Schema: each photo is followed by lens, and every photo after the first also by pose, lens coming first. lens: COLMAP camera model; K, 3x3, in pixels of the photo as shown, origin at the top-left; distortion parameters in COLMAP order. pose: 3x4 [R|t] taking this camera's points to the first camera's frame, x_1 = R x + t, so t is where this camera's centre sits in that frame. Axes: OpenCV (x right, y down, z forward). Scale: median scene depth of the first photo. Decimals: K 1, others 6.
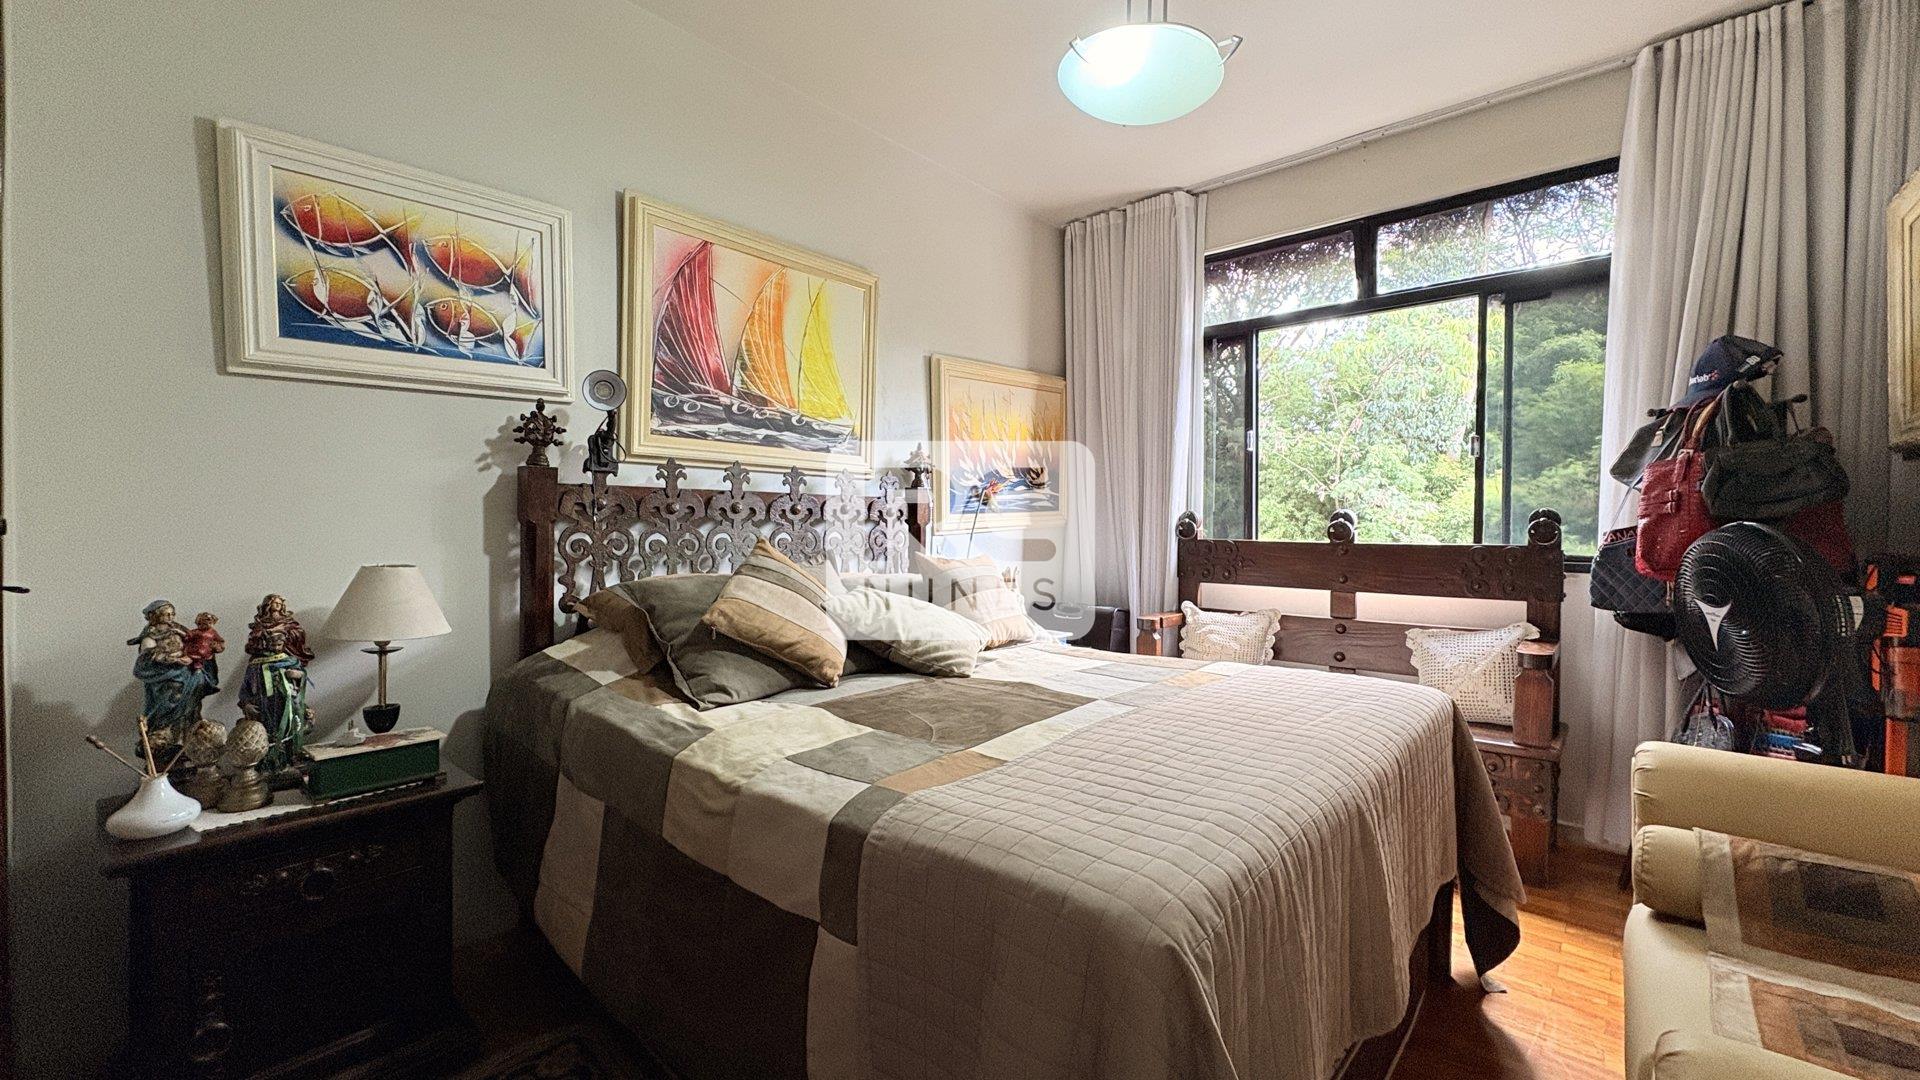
lens RADIAL K [[765.1, 0, 960.6], [0, 765.1, 535.0], [0, 0, 1]] dist [0.001538, 0.000531]
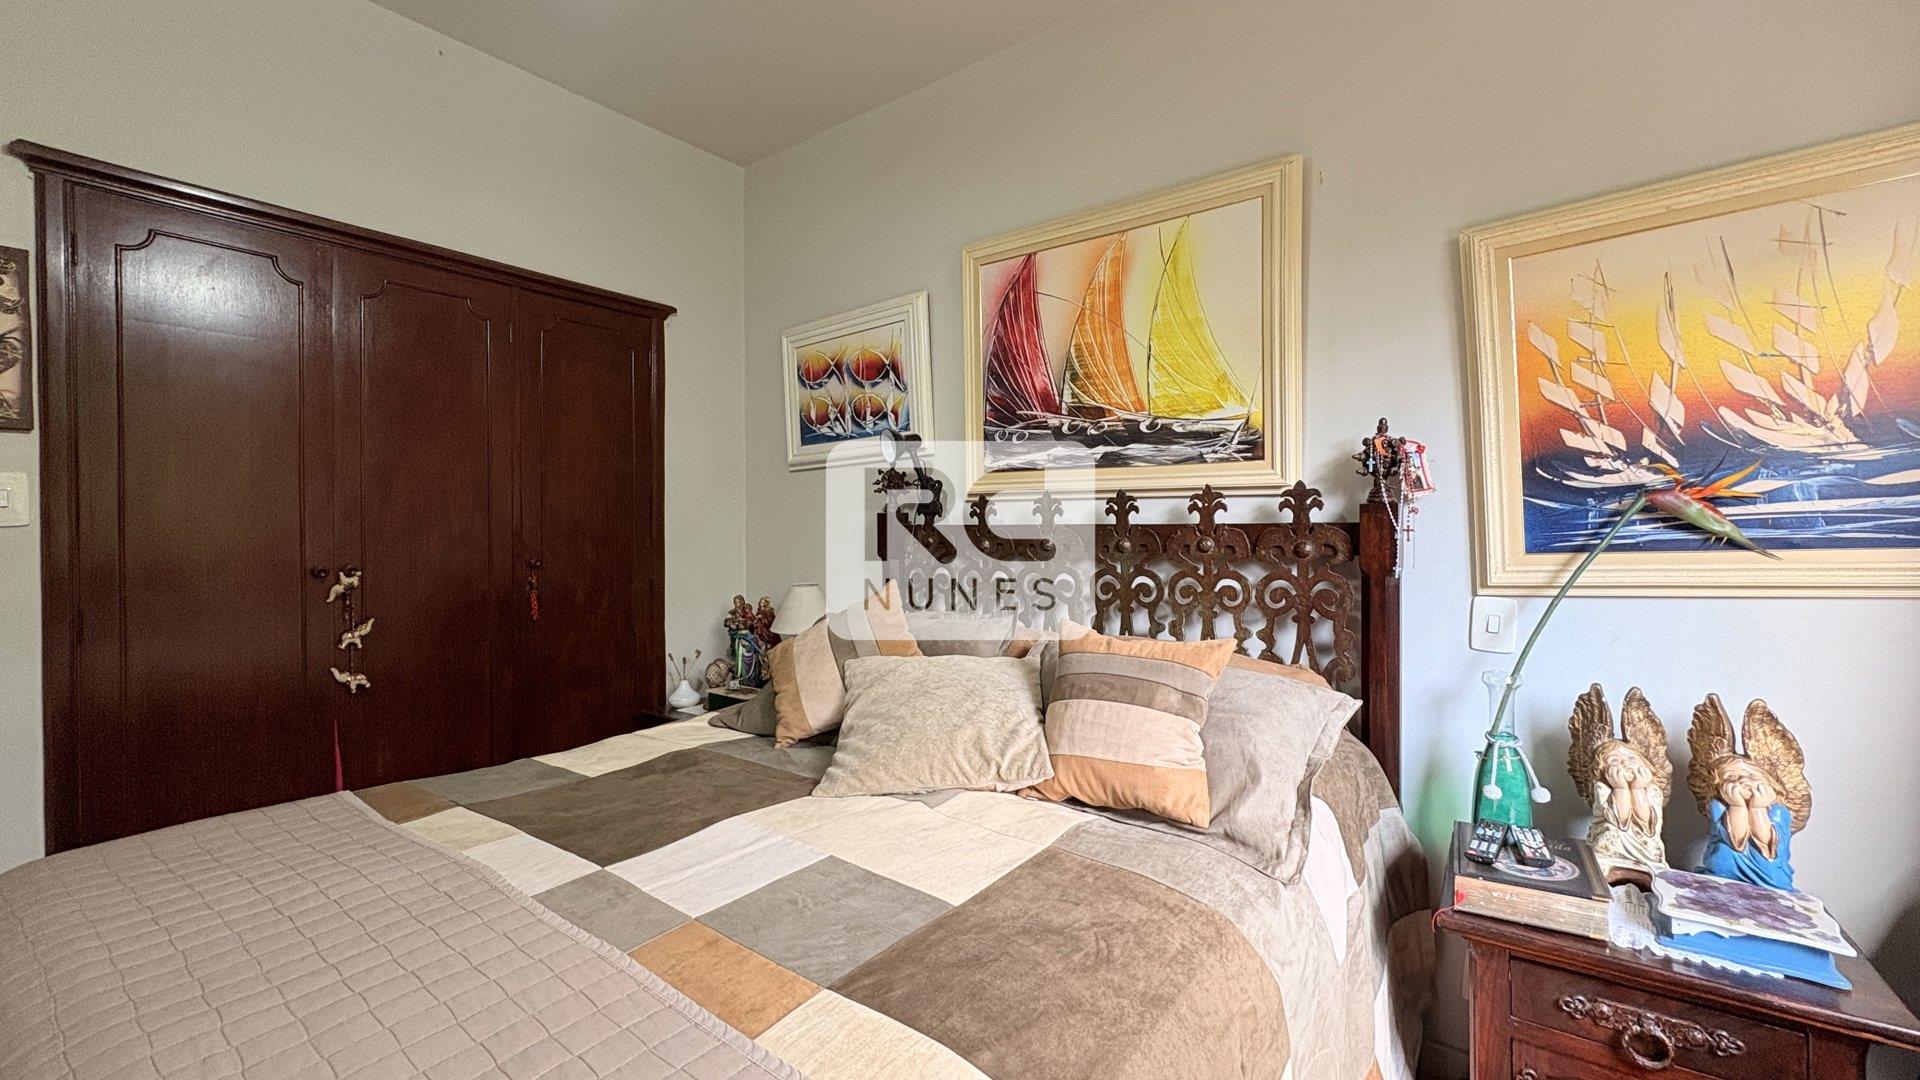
lens RADIAL K [[765.1, 0, 960.6], [0, 765.1, 535.0], [0, 0, 1]] dist [0.001538, 0.000531]
pose [[0.082732, -0.026237, -0.996226, 0.529853], [-0.034136, 0.998992, -0.029145, -0.017459], [0.995987, 0.036418, 0.081753, 0.798594]]
